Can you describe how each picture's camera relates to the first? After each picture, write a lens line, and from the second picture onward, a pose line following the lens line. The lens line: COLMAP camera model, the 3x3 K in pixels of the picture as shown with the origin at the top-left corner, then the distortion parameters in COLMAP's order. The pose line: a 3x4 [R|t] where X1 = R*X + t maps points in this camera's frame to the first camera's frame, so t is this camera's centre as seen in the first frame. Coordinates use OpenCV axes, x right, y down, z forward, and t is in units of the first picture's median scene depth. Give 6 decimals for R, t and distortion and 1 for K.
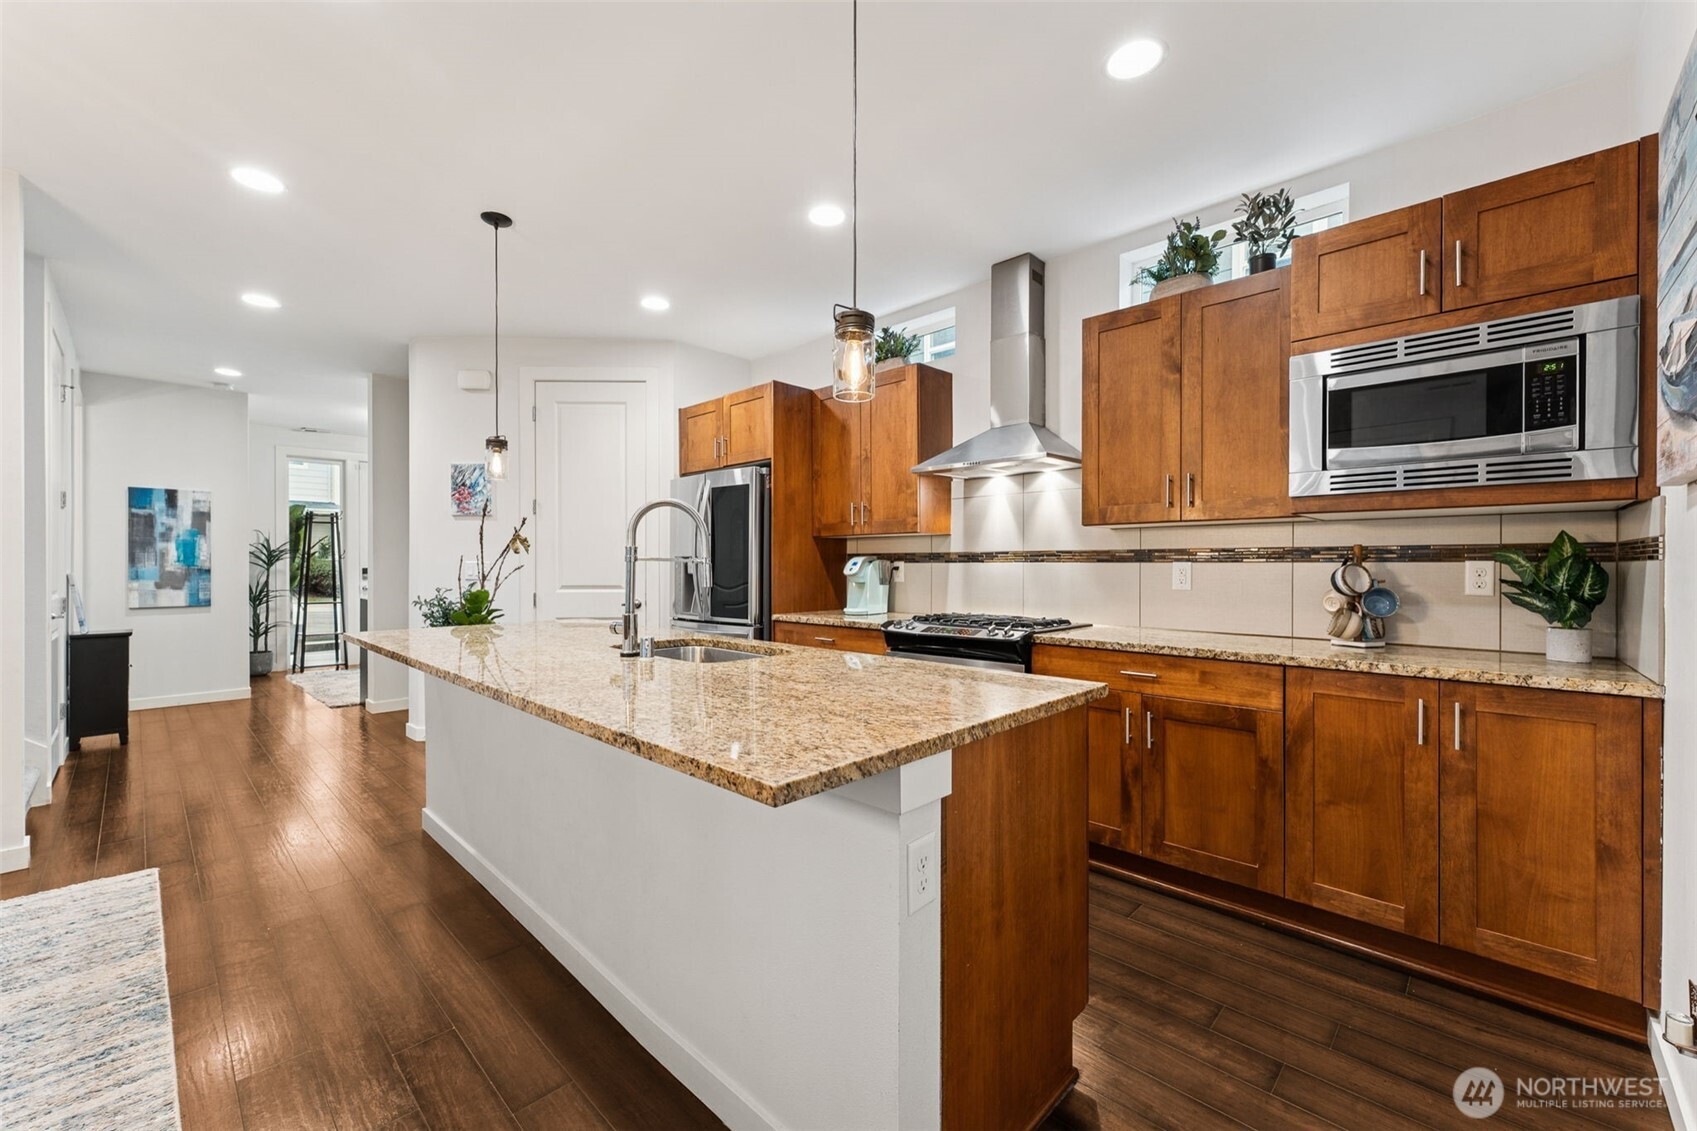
lens RADIAL K [[673.9, 0, 851.2], [0, 673.9, 558.8], [0, 0, 1]] dist [0.007224, 0.000062]
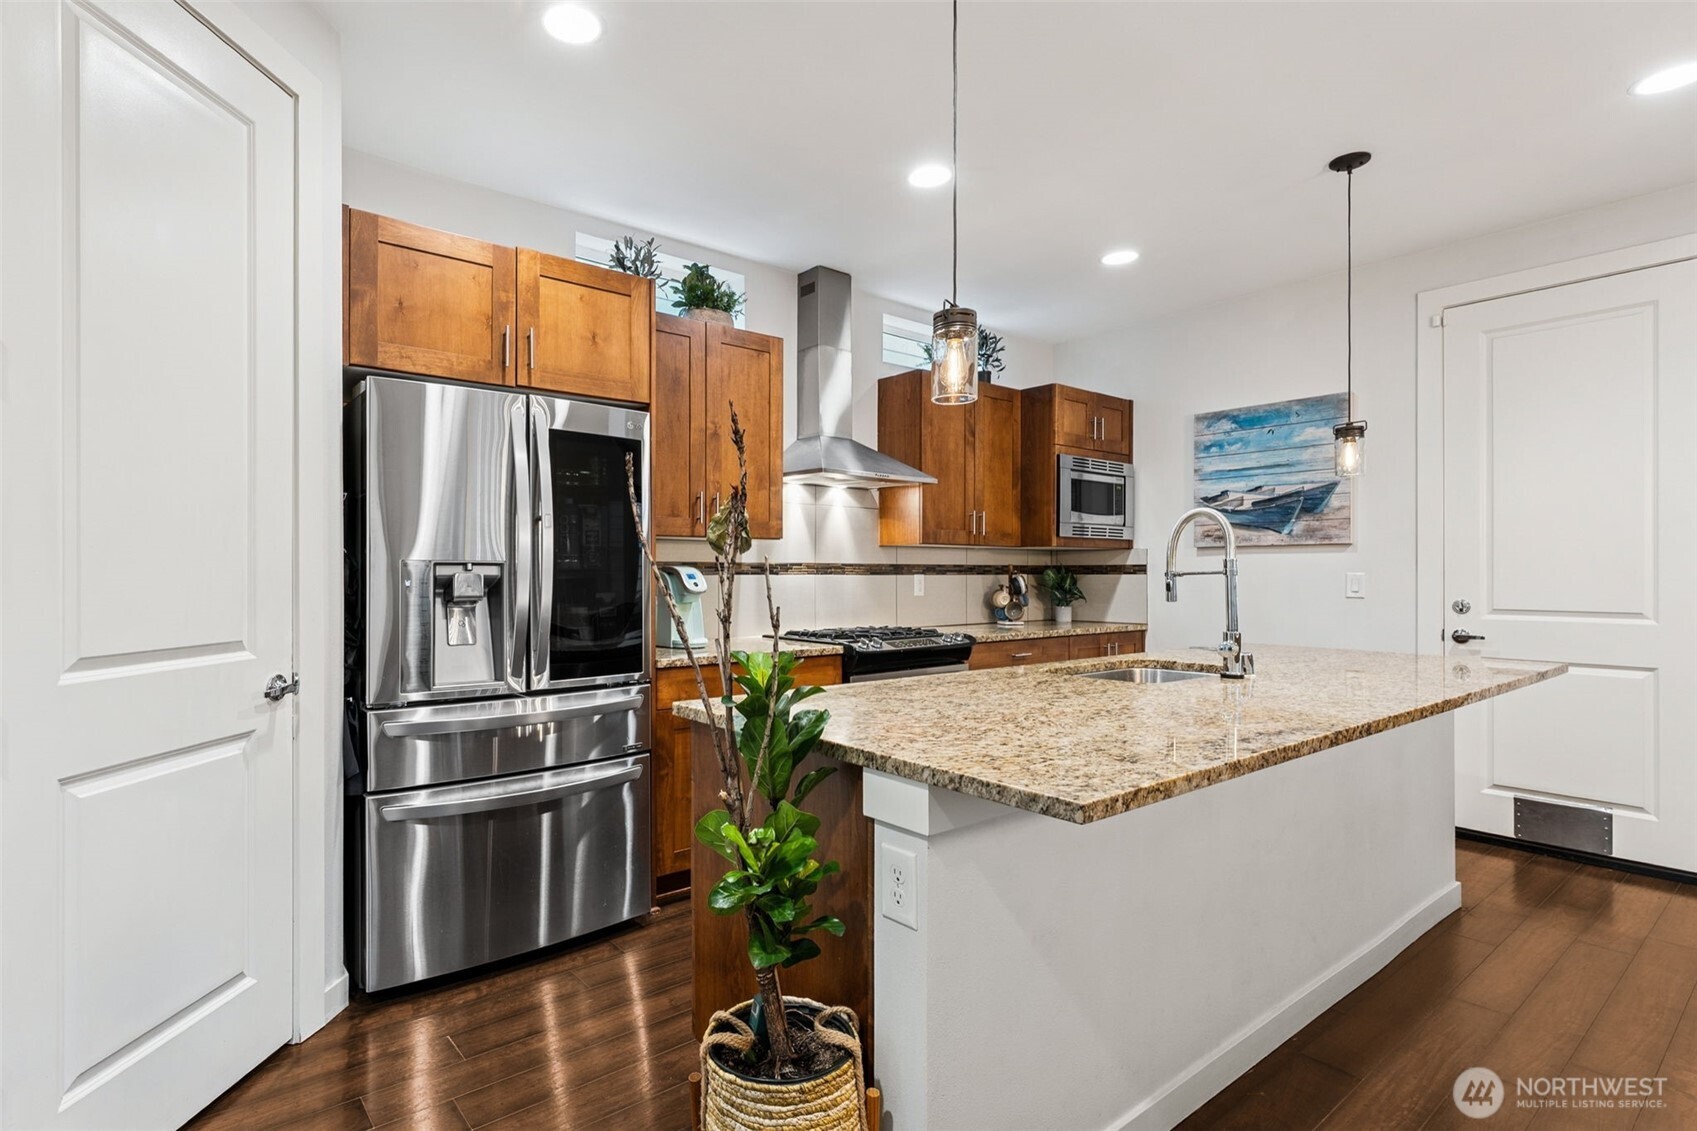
lens RADIAL K [[713.5, 0, 848.5], [0, 713.5, 565.5], [0, 0, 1]] dist [-0.000496, -0.000024]
pose [[0.201295, 0.011746, 0.979460, -1.121984], [-0.010214, 0.999899, -0.009892, 0.002532], [-0.979477, -0.008013, 0.201394, 1.090398]]
